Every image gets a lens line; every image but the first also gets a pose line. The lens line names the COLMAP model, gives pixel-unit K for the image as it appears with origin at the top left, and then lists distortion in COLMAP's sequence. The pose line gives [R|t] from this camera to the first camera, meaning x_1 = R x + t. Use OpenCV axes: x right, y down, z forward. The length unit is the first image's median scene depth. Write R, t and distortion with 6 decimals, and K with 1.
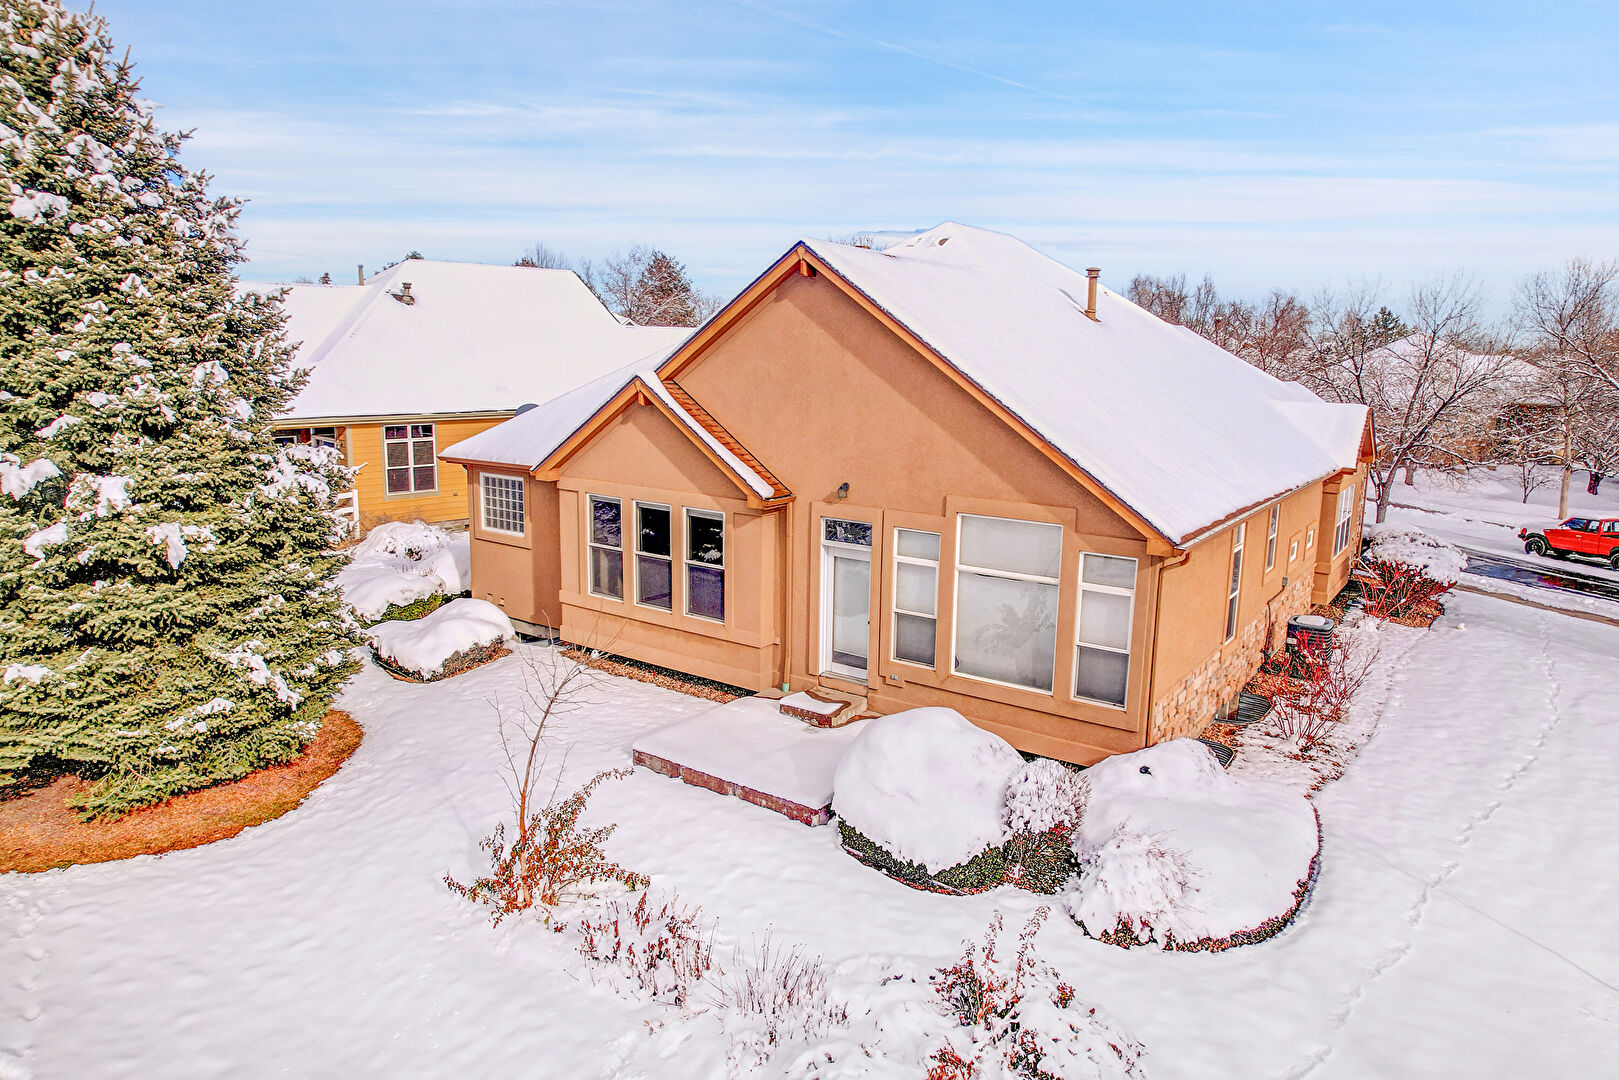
lens RADIAL K [[1034.9, 0, 809.5], [0, 1034.9, 540.0], [0, 0, 1]] dist [-0.094826, 0.087638]
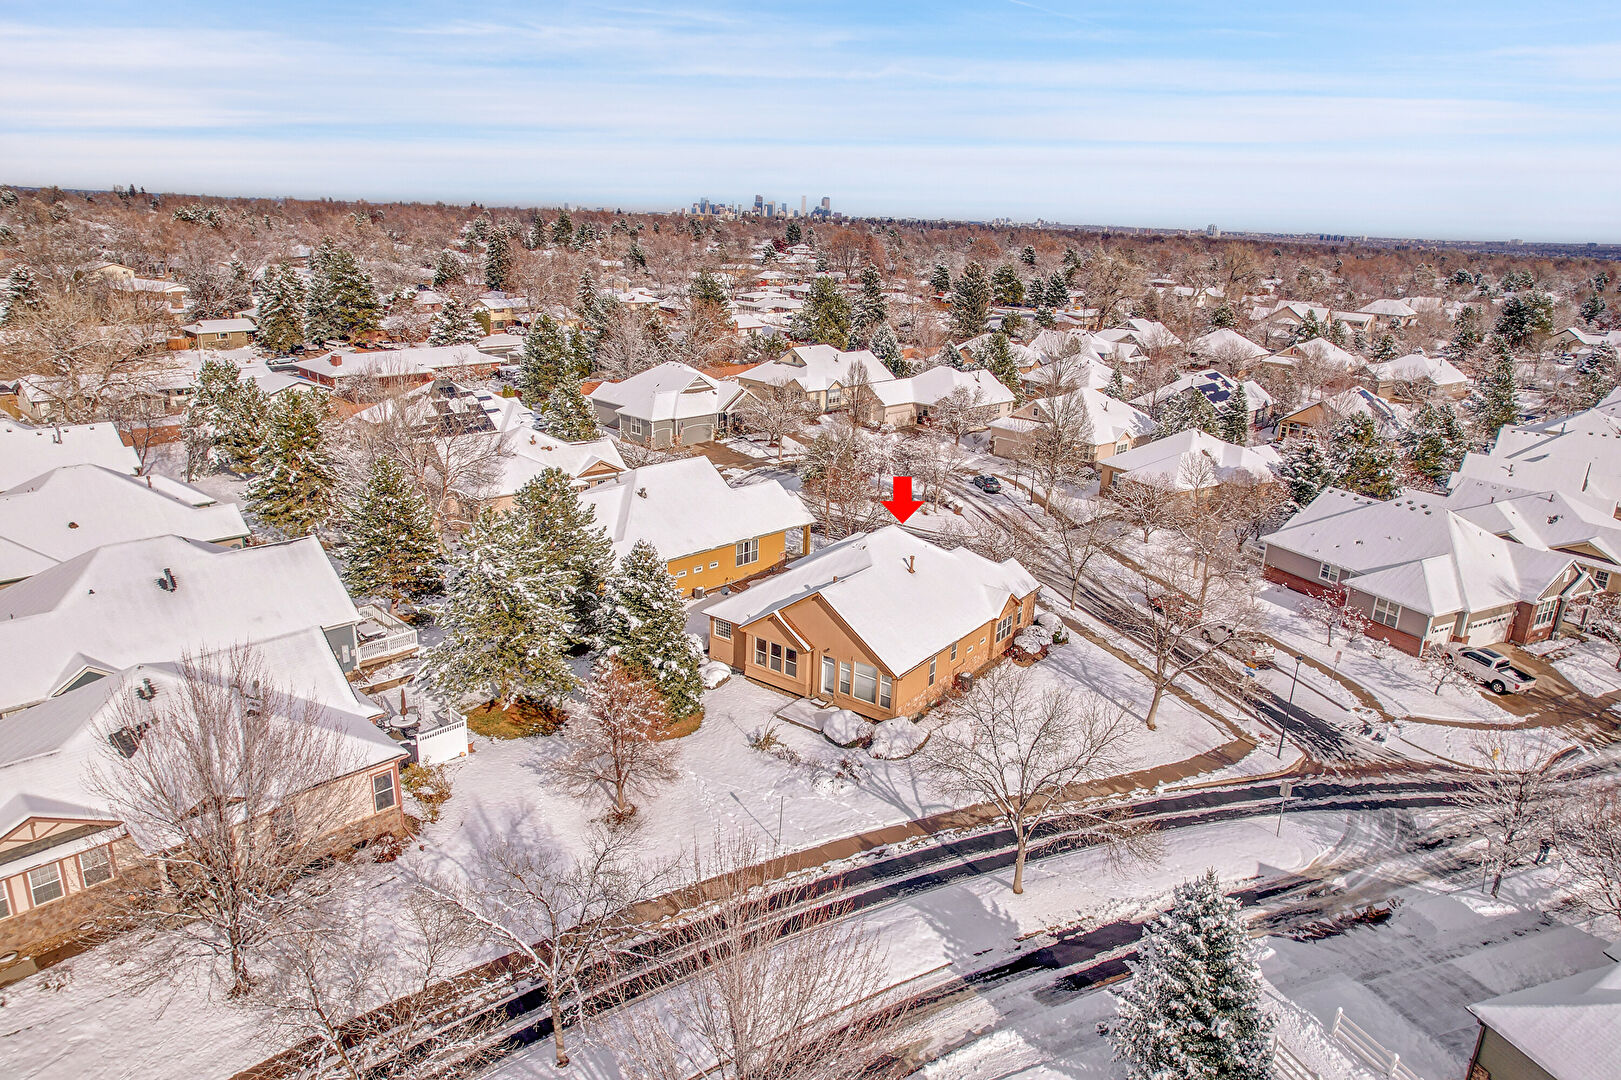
lens RADIAL K [[1036.1, 0, 810.5], [0, 1036.1, 540.0], [0, 0, 1]] dist [-0.094826, 0.087638]
pose [[0.999815, 0.018984, -0.003236, -0.029236], [-0.018417, 0.991673, 0.127461, -0.956914], [0.005629, -0.127378, 0.991838, -2.840652]]
